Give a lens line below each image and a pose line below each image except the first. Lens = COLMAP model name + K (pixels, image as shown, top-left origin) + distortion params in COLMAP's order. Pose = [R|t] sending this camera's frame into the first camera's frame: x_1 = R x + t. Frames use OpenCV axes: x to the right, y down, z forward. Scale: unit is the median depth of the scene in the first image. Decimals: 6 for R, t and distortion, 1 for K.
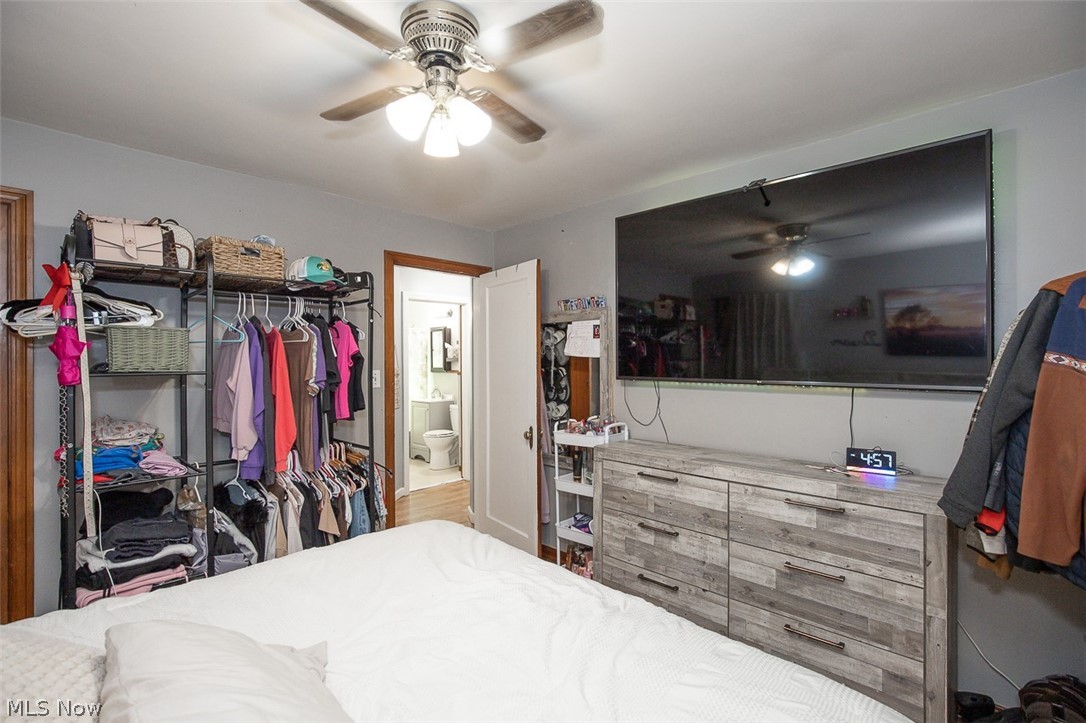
lens RADIAL K [[503.0, 0, 540.0], [0, 503.0, 359.5], [0, 0, 1]] dist [-0.012112, 0.000645]
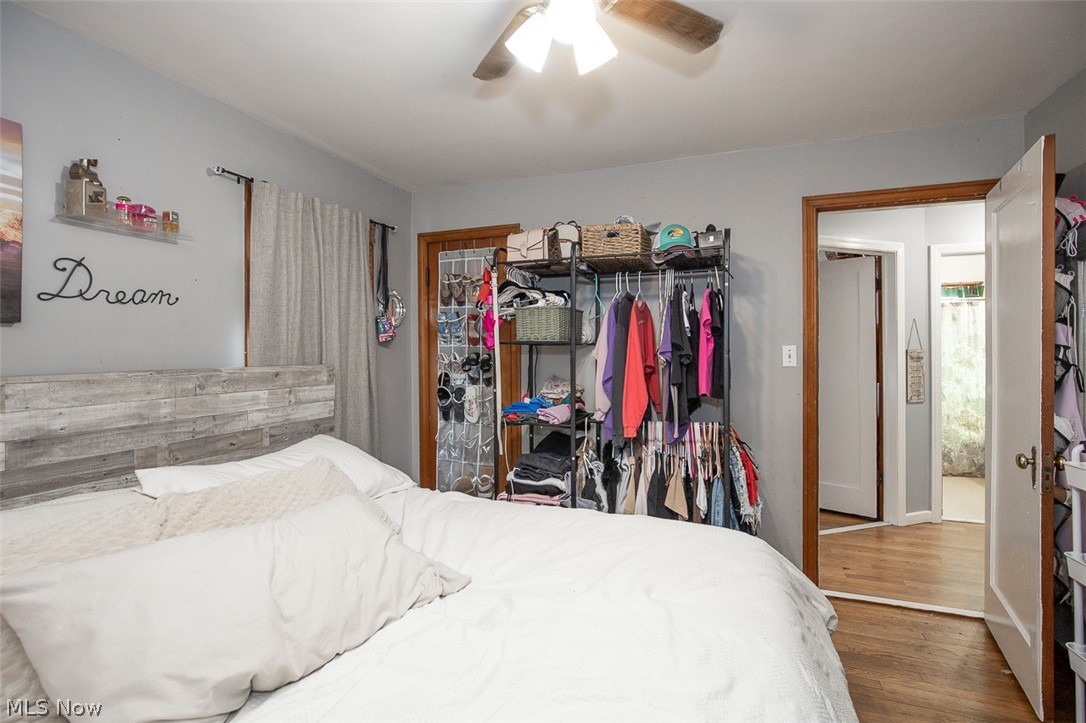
lens RADIAL K [[501.8, 0, 543.0], [0, 501.8, 361.5], [0, 0, 1]] dist [0.000737, 0.000277]
pose [[0.413218, 0.019413, -0.910425, 0.370984], [-0.004120, 0.999802, 0.019449, 0.046013], [0.910623, -0.004285, 0.413217, 0.408605]]
